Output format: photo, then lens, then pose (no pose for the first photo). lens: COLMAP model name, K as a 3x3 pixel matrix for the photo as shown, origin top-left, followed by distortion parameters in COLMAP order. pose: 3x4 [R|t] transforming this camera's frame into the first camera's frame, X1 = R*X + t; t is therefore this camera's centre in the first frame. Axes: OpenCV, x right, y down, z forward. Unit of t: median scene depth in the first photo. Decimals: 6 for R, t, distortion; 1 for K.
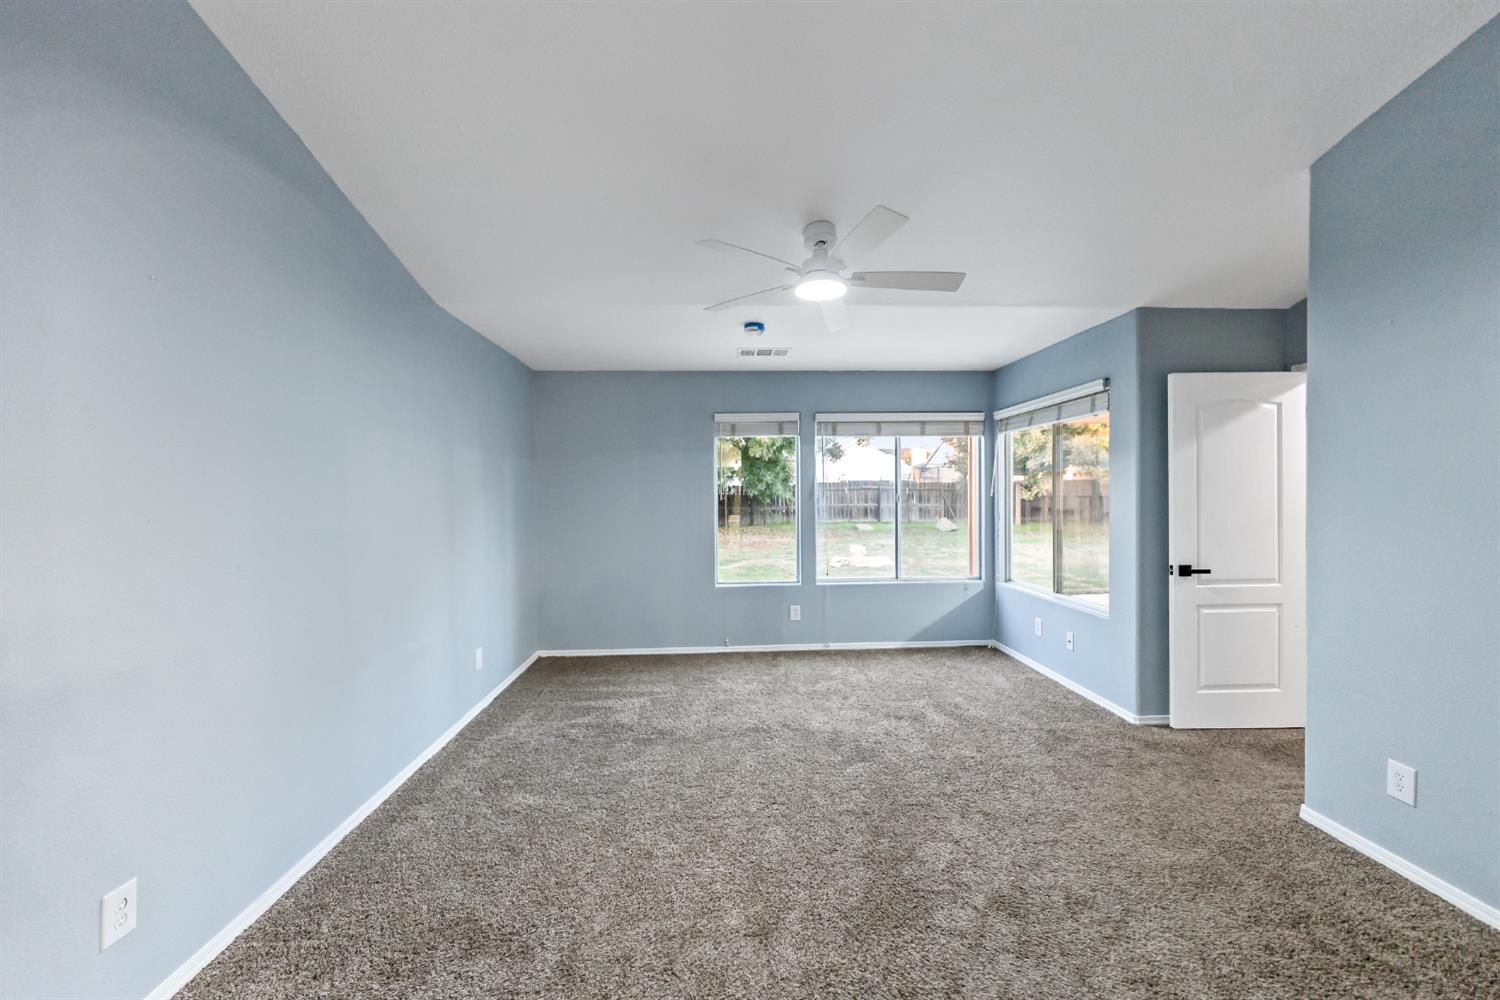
lens RADIAL K [[609.1, 0, 751.9], [0, 609.1, 489.2], [0, 0, 1]] dist [0.002312, -0.000256]
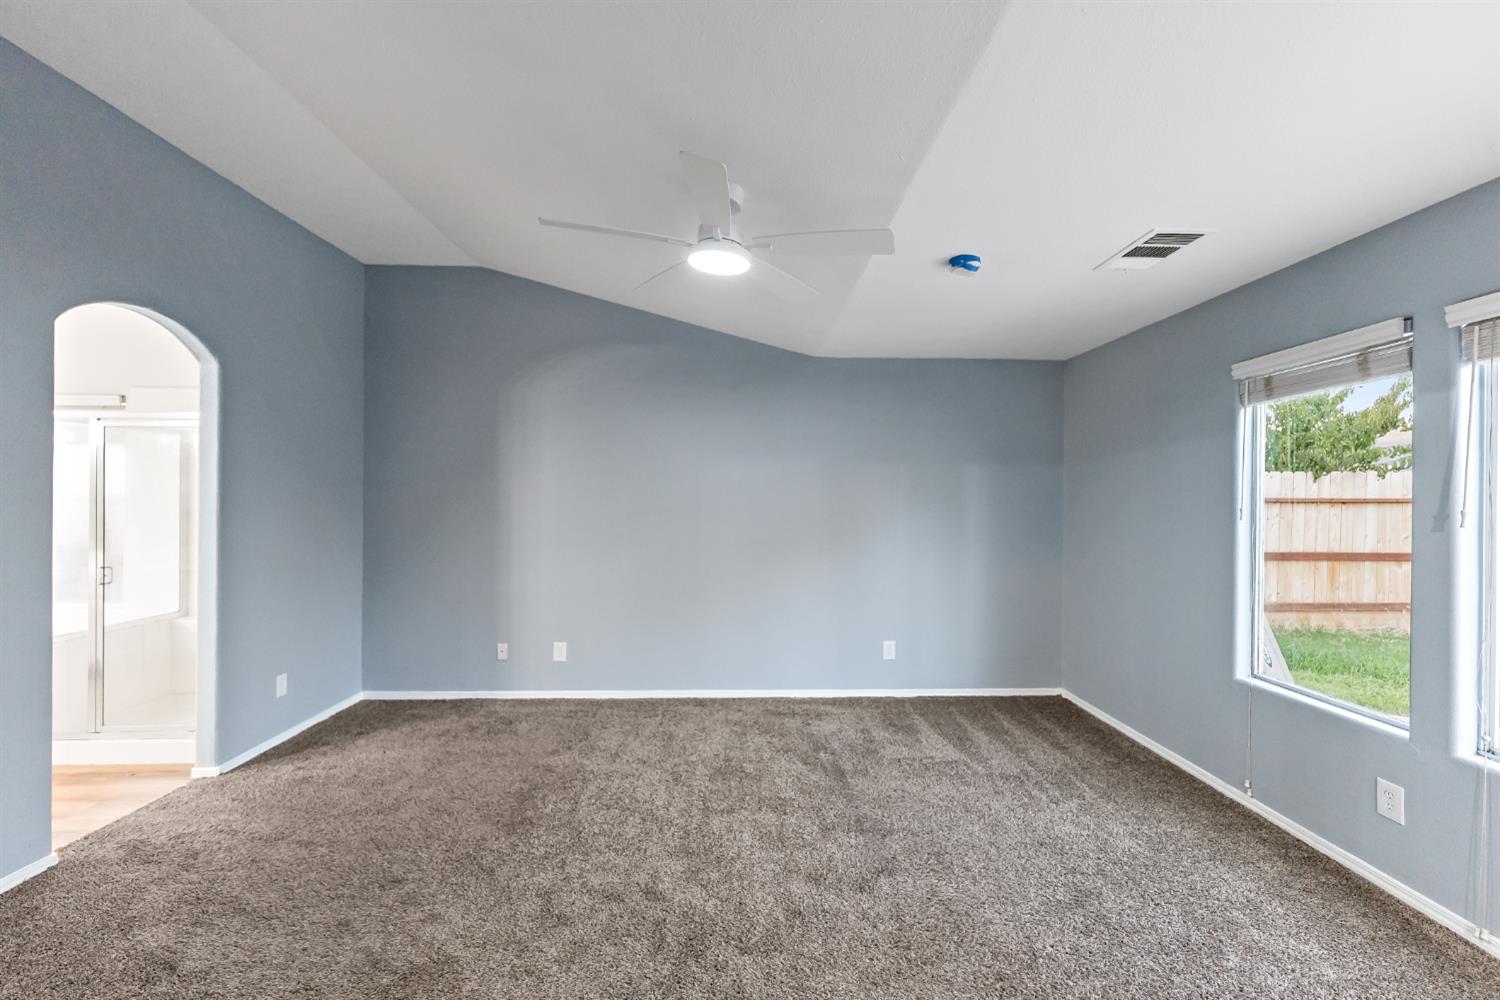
lens RADIAL K [[609.1, 0, 751.9], [0, 609.1, 489.2], [0, 0, 1]] dist [0.002312, -0.000256]
pose [[-0.032426, -0.007102, -0.999449, 0.614808], [-0.002169, 0.999973, -0.007036, -0.007965], [0.999472, 0.001939, -0.032441, 0.706339]]
